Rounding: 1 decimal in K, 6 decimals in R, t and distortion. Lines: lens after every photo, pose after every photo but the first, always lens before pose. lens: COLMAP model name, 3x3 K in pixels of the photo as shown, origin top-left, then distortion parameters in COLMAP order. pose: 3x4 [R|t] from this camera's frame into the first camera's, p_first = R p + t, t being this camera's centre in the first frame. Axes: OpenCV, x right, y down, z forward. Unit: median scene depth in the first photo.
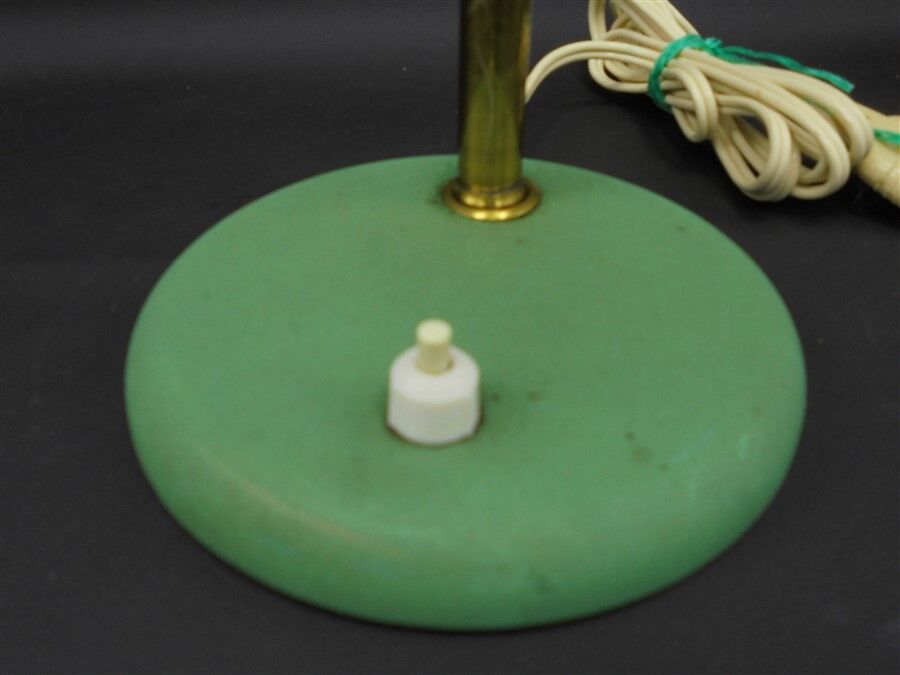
lens RADIAL K [[890.4, 0, 450.8], [0, 890.4, 338.4], [0, 0, 1]] dist [-0.024194, 0.000000]
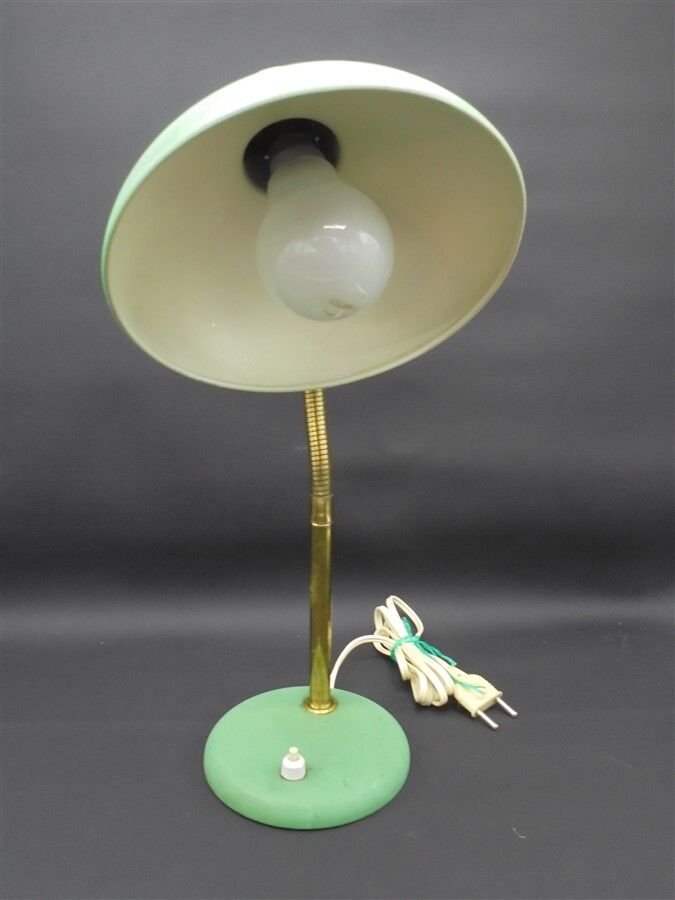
lens RADIAL K [[890.4, 0, 336.2], [0, 890.4, 449.7], [0, 0, 1]] dist [-0.024194, 0.000000]
pose [[0.998937, 0.018830, -0.042068, 0.289776], [-0.031943, 0.940826, -0.337383, 0.058554], [0.033226, 0.338368, 0.940427, -2.953125]]
